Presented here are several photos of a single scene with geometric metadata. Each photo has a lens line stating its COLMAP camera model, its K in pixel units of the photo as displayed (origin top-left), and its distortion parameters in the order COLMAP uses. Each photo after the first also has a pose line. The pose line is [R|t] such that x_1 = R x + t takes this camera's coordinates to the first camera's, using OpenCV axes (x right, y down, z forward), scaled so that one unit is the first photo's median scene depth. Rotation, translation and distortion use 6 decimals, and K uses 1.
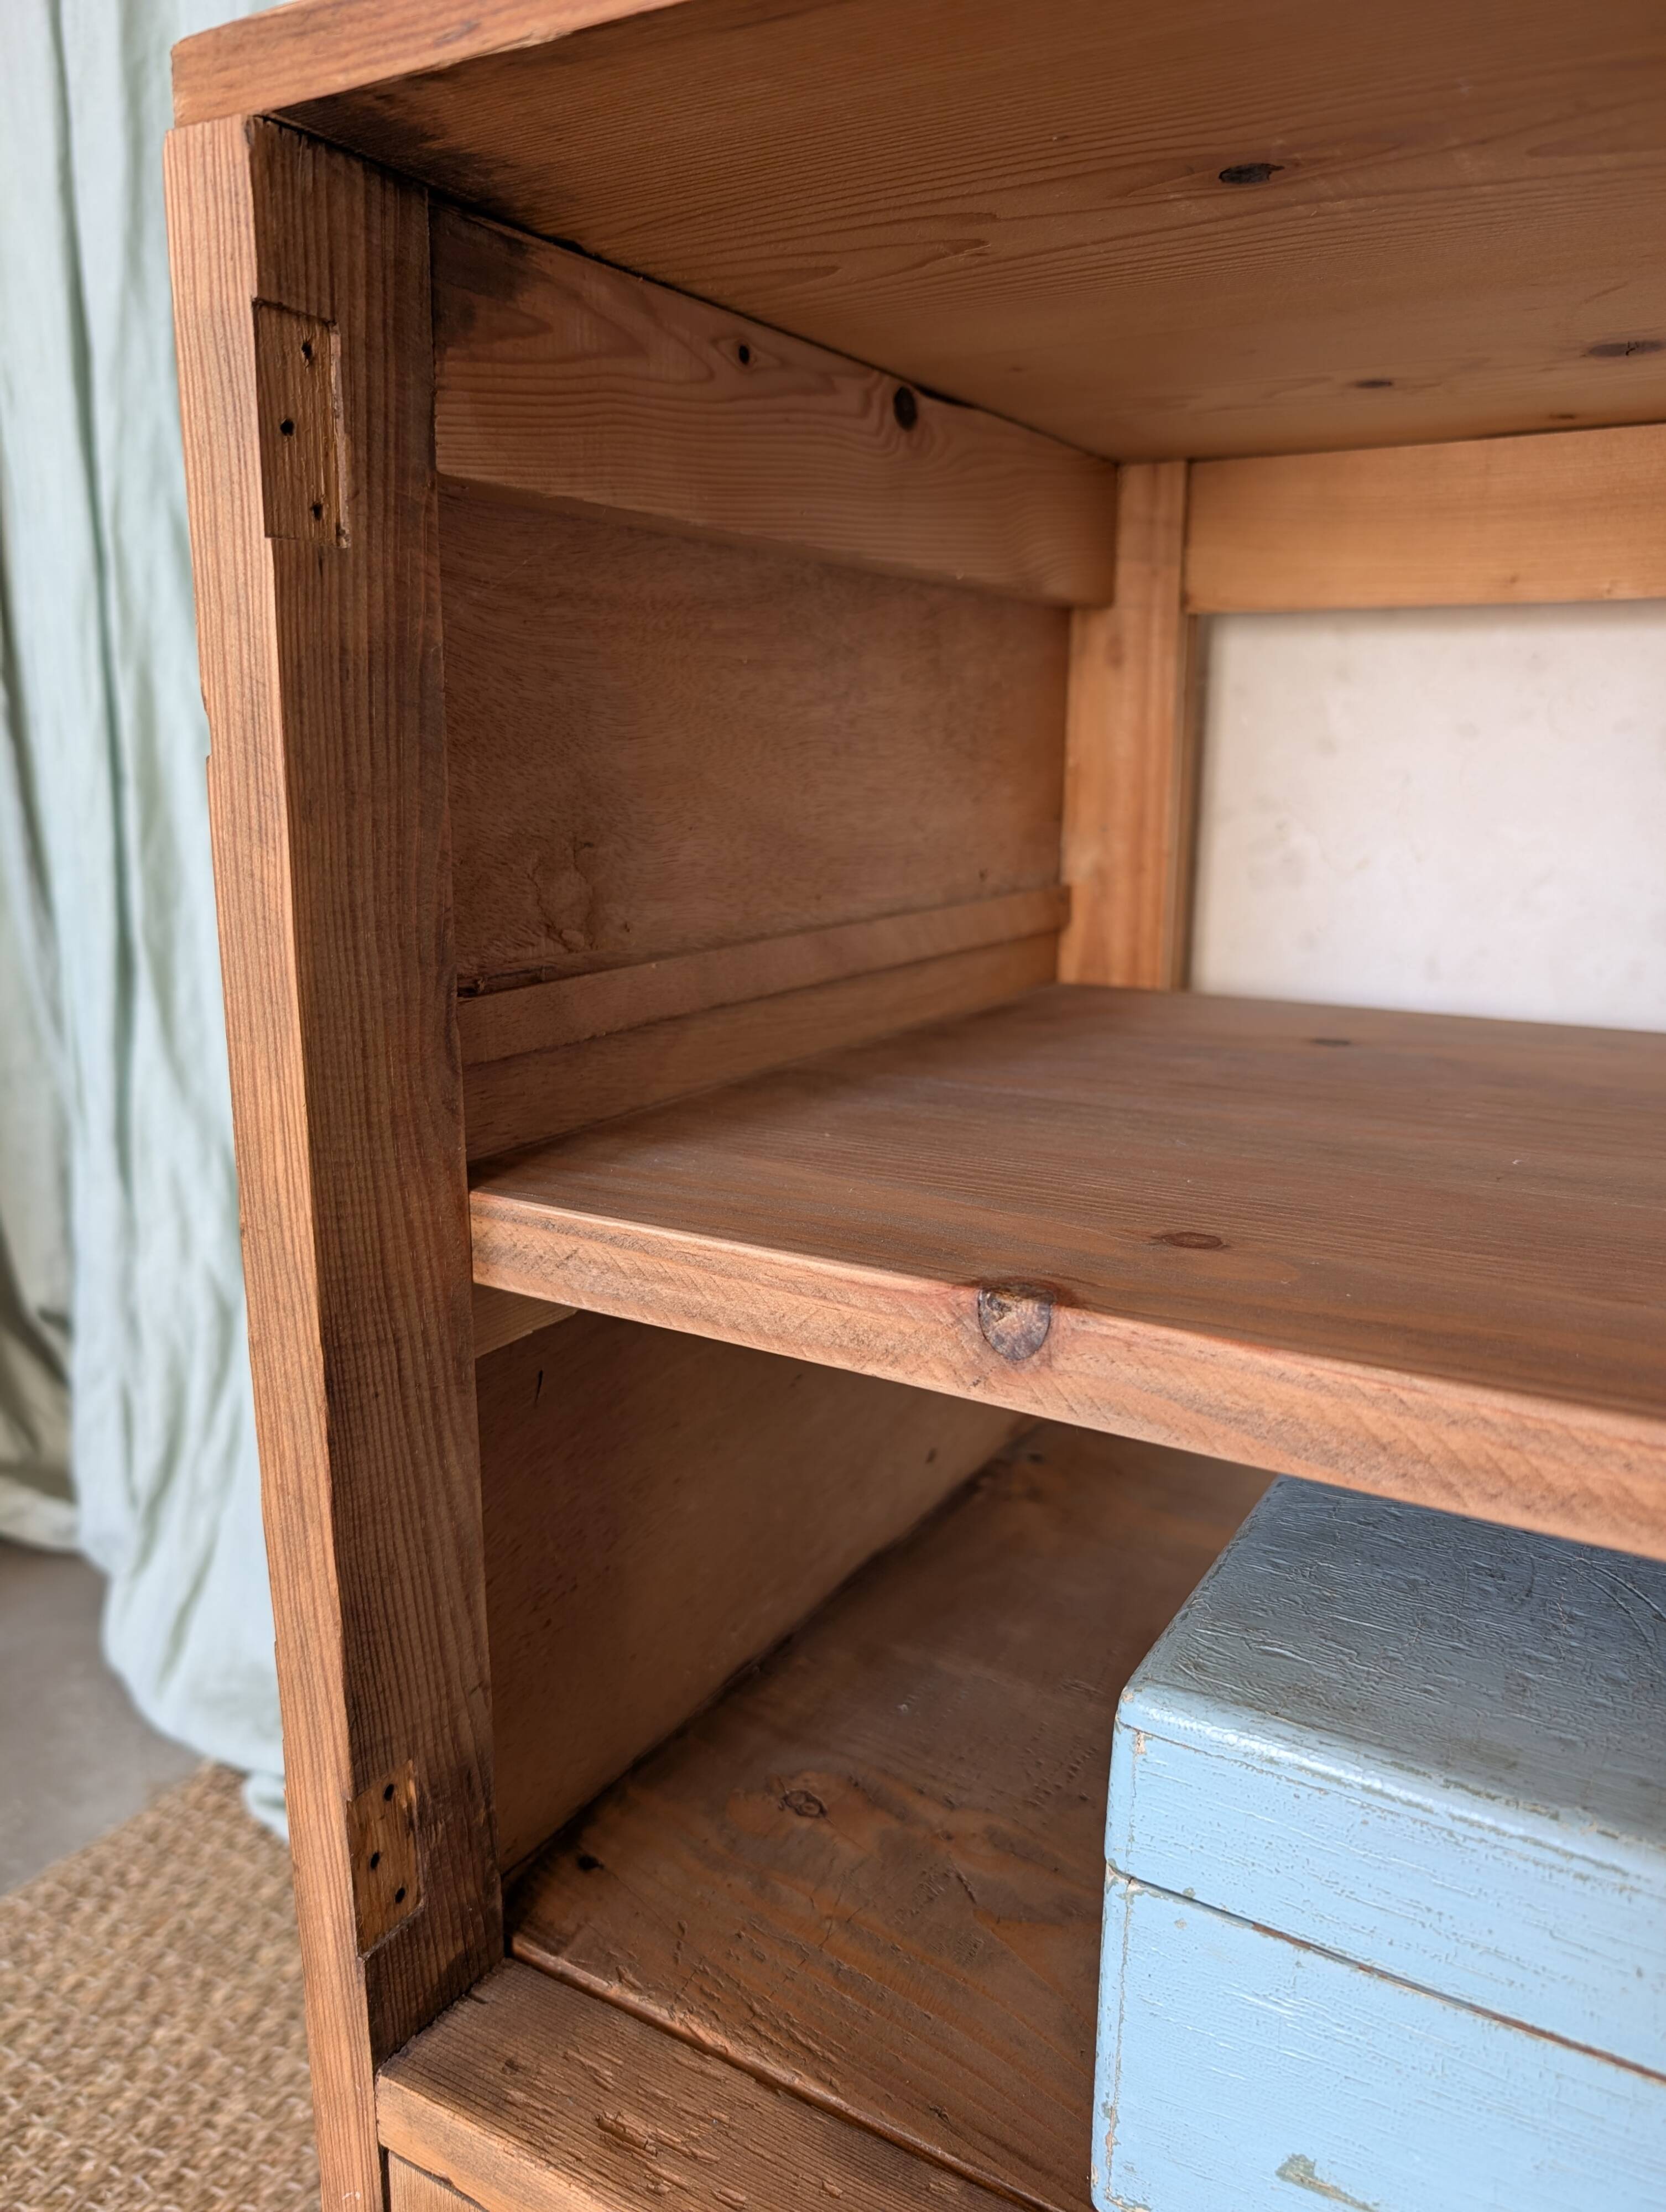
lens RADIAL K [[1640.6, 0, 813.6], [0, 1640.6, 1106.4], [0, 0, 1]] dist [-0.008989, -0.008579]
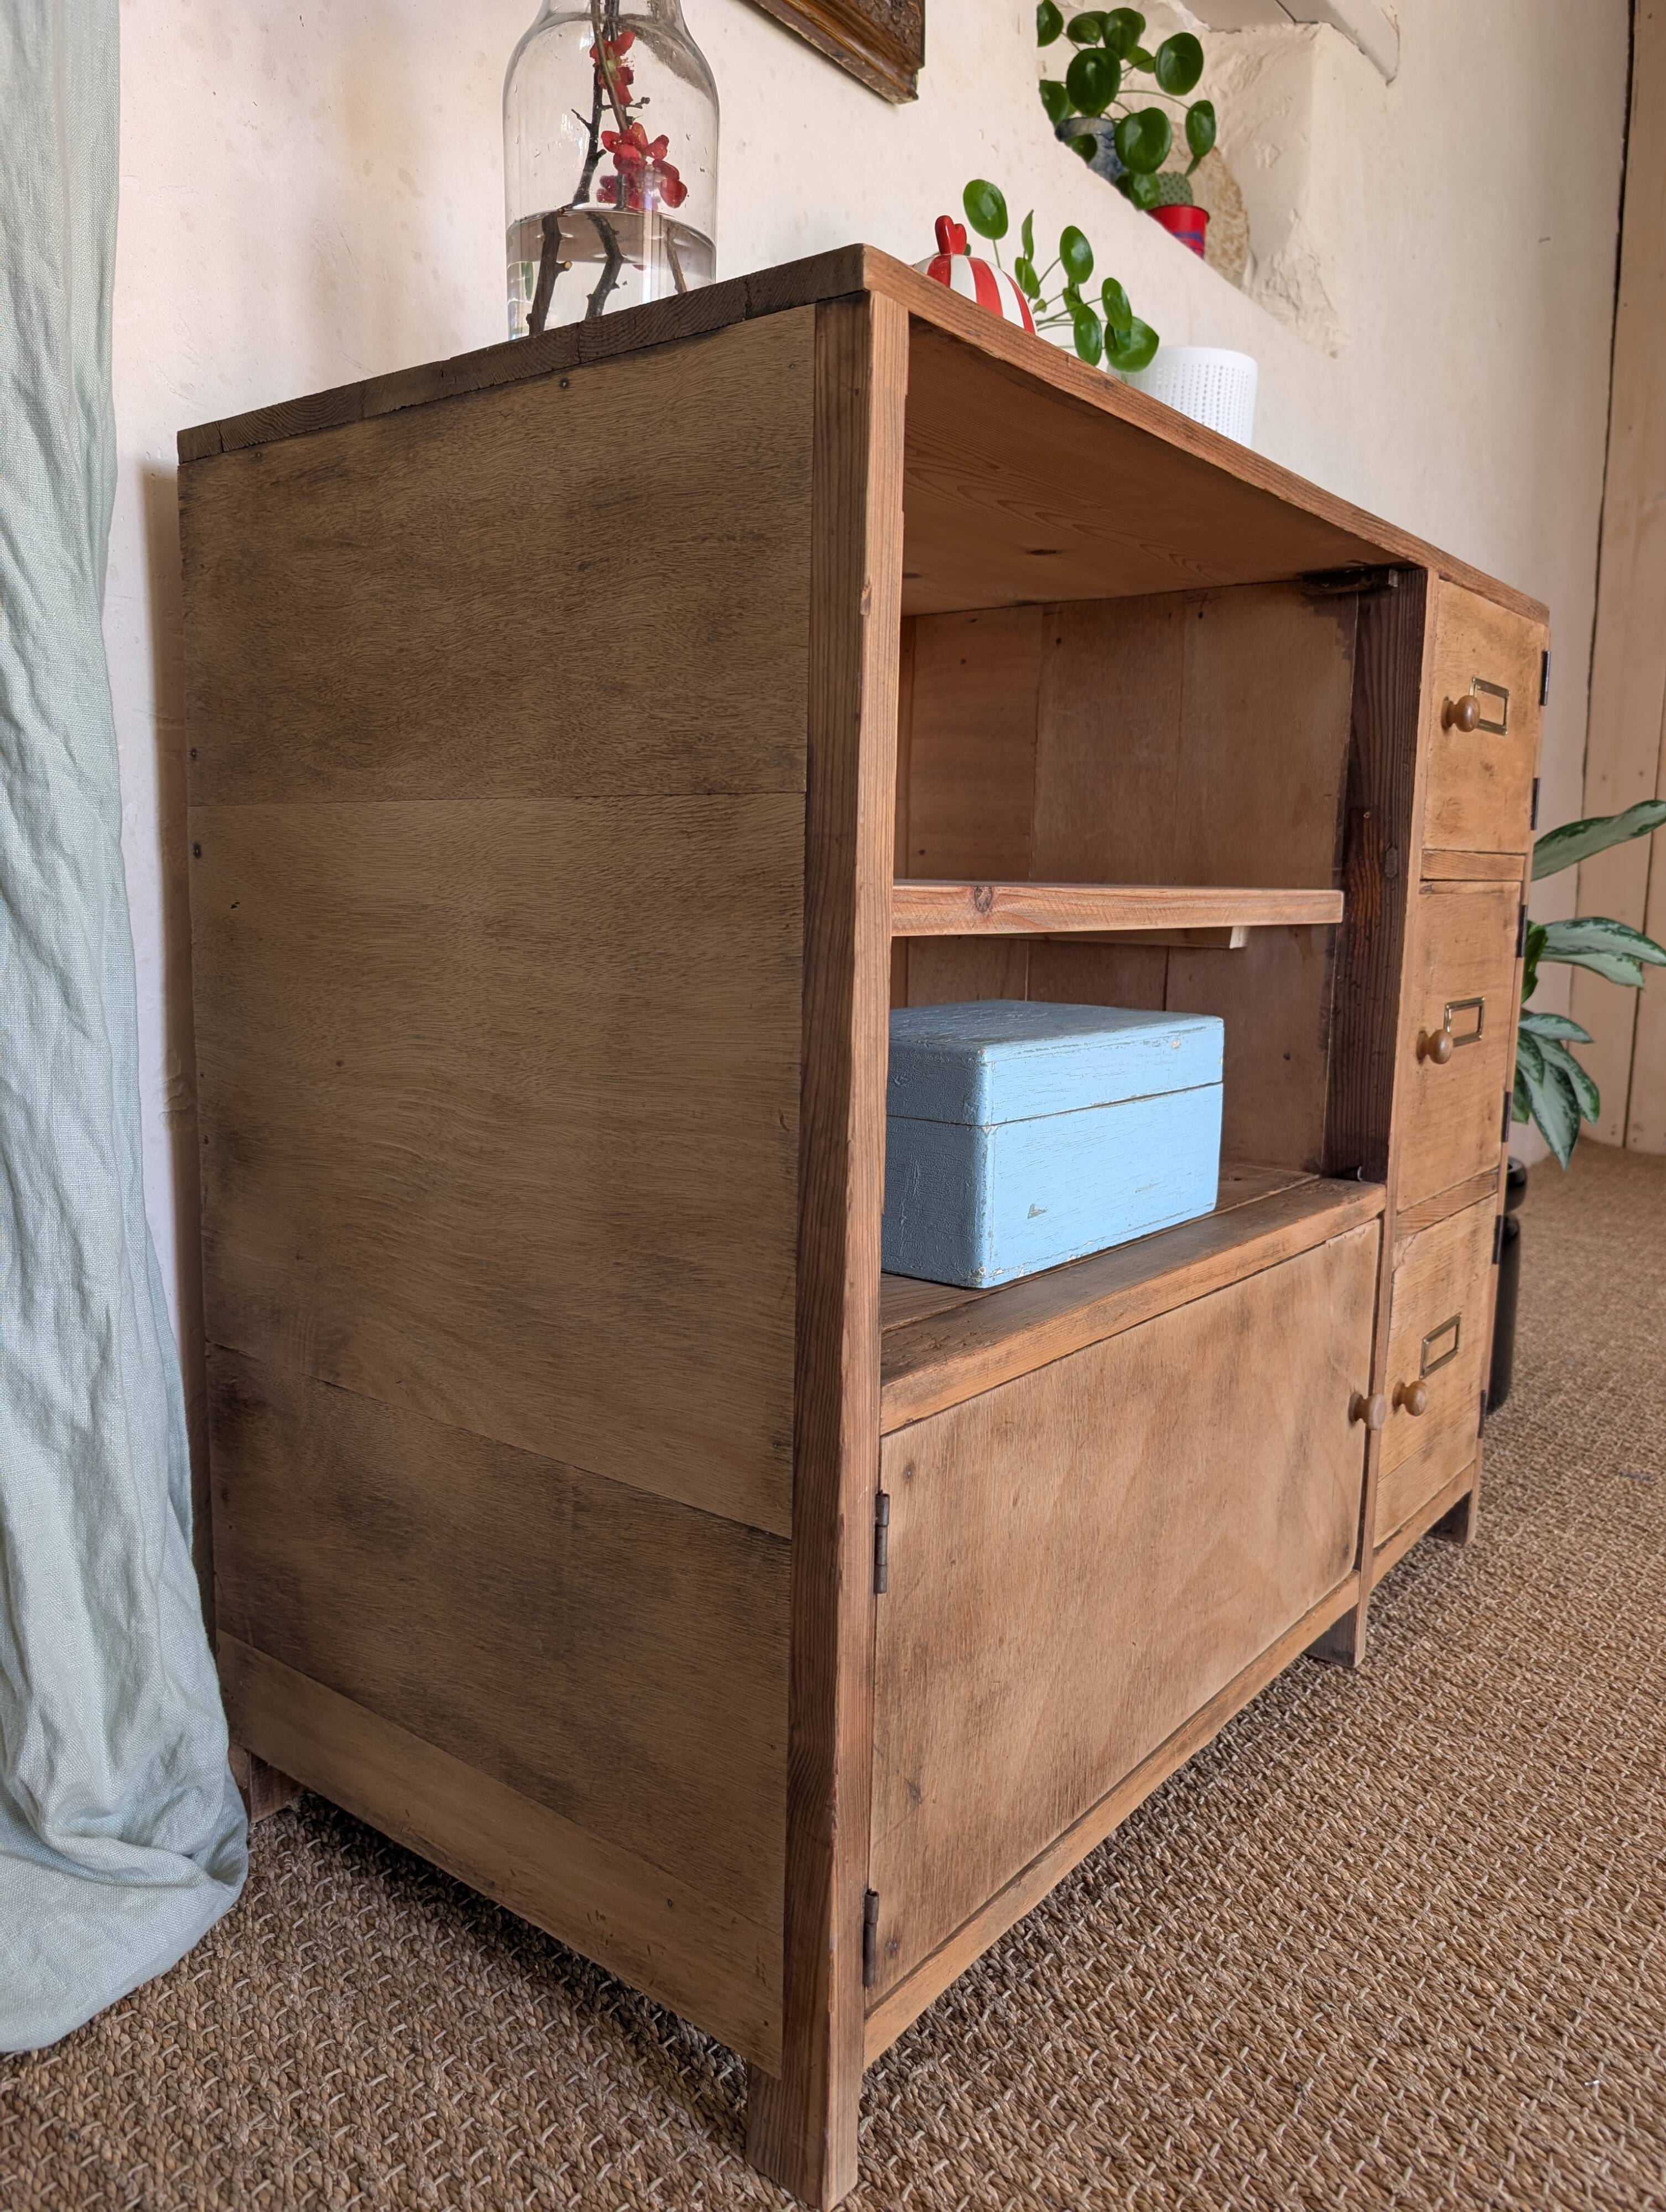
lens RADIAL K [[1608.0, 0, 847.3], [0, 1608.0, 1097.1], [0, 0, 1]] dist [0.016179, -0.014883]
pose [[0.114759, -0.138659, 0.983669, -1.835147], [0.196051, 0.973897, 0.114409, 0.084388], [-0.973855, 0.179720, 0.138948, 0.710079]]
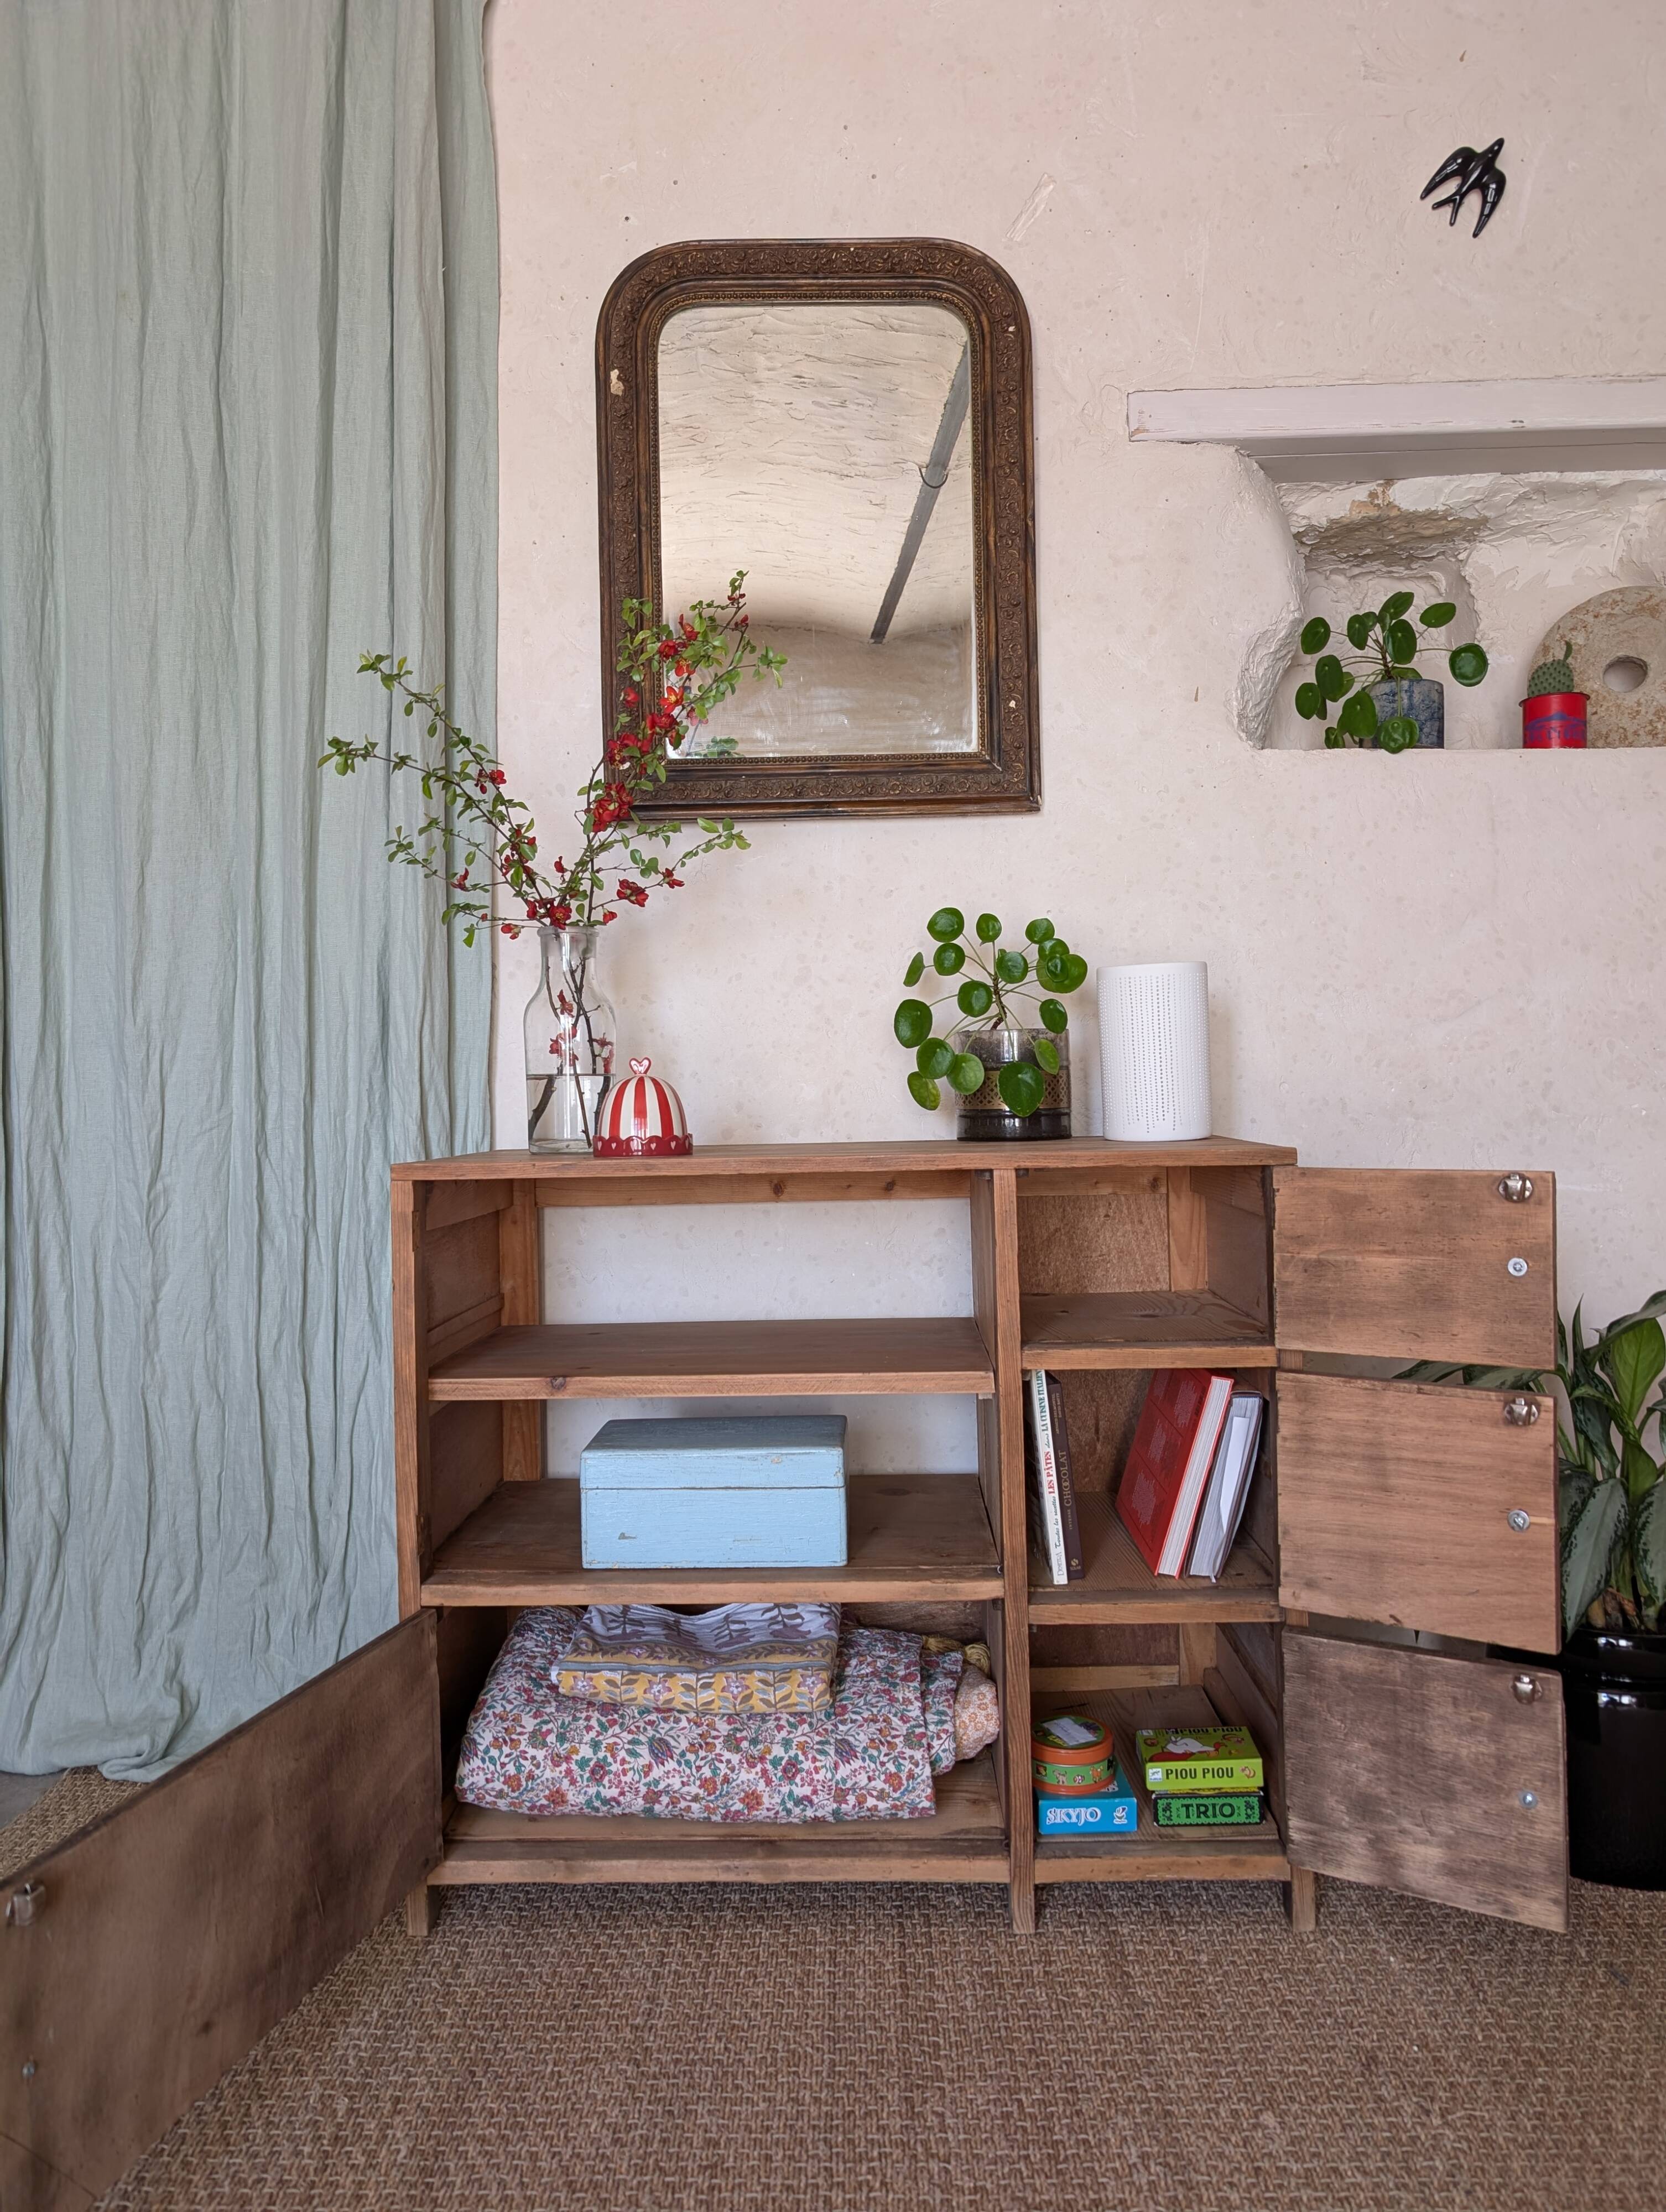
lens RADIAL K [[1608.0, 0, 835.4], [0, 1608.0, 1103.6], [0, 0, 1]] dist [0.016179, -0.014883]
pose [[0.873085, -0.024088, 0.486973, -1.313938], [0.128652, 0.974763, -0.182441, 0.253057], [-0.470289, 0.221937, 0.854150, -3.351291]]
